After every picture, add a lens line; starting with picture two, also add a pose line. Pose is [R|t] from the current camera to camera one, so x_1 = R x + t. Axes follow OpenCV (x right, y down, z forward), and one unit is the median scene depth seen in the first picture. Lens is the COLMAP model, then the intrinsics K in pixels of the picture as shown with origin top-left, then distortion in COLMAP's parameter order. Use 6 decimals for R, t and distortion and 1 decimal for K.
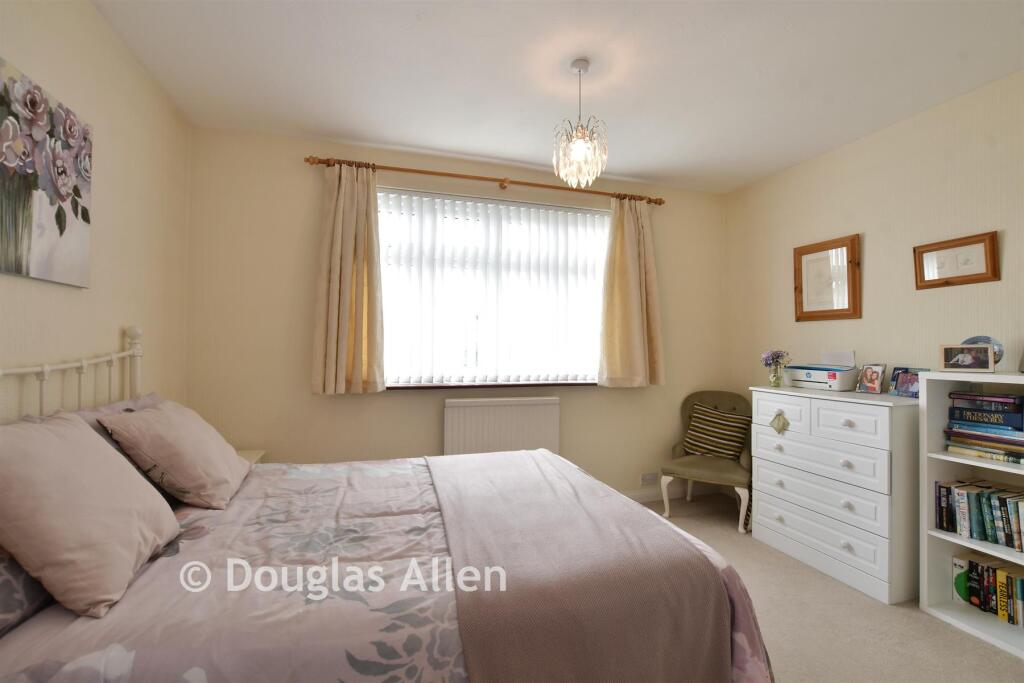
lens RADIAL K [[456.1, 0, 513.6], [0, 456.1, 340.9], [0, 0, 1]] dist [-0.020139, 0.000014]
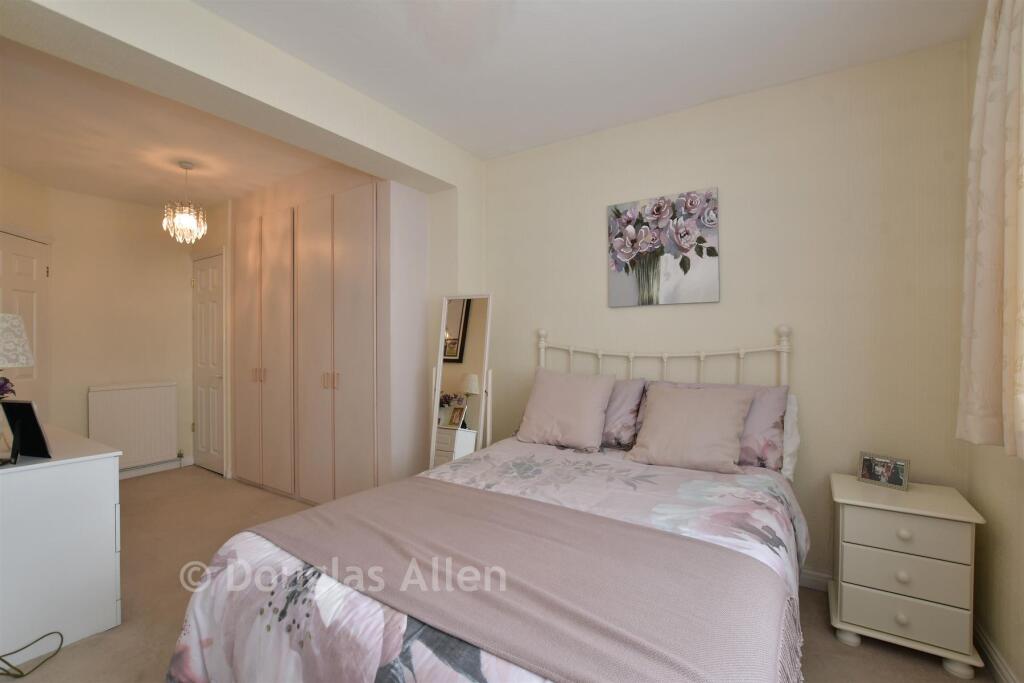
lens RADIAL K [[456.1, 0, 513.5], [0, 456.1, 338.1], [0, 0, 1]] dist [-0.020139, 0.000014]
pose [[-0.763666, 0.000706, -0.645612, 0.537649], [0.009157, 0.999911, -0.009738, 0.007225], [0.645547, -0.013348, -0.763604, 1.889445]]
